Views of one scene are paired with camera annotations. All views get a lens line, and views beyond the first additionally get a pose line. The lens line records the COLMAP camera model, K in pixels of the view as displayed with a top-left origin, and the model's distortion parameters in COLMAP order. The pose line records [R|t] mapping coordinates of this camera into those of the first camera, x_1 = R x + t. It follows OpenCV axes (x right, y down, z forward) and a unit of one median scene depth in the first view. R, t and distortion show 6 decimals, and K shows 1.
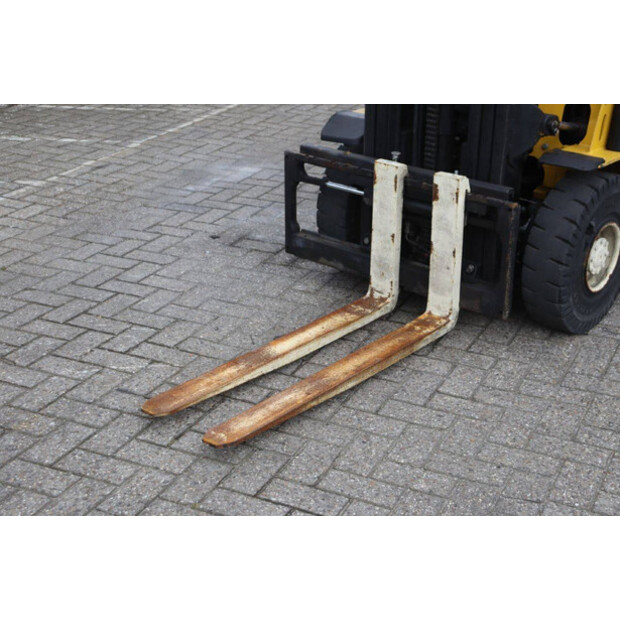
lens RADIAL K [[1043.0, 0, 310.0], [0, 1043.0, 310.0], [0, 0, 1]] dist [0.196959, 0.038335]
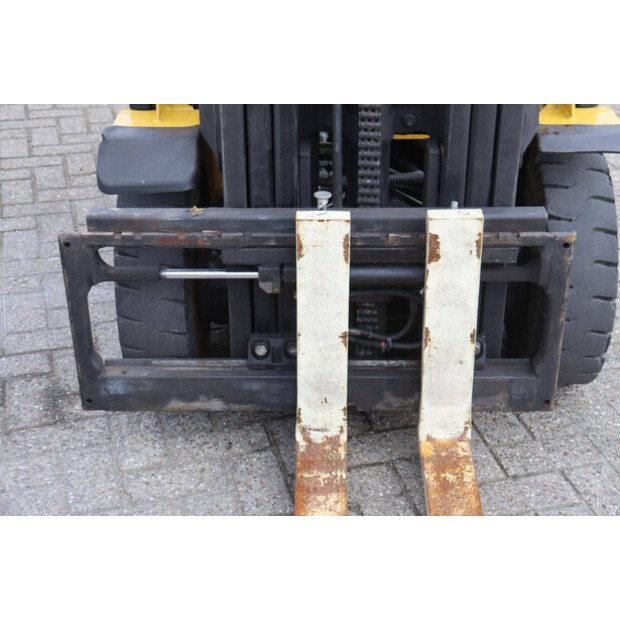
lens RADIAL K [[1043.0, 0, 310.0], [0, 1043.0, 310.0], [0, 0, 1]] dist [0.196959, 0.038335]
pose [[0.763523, -0.325012, 0.558033, -0.246821], [0.265658, 0.945695, 0.187313, -0.196412], [-0.588608, 0.005228, 0.808402, 0.562925]]
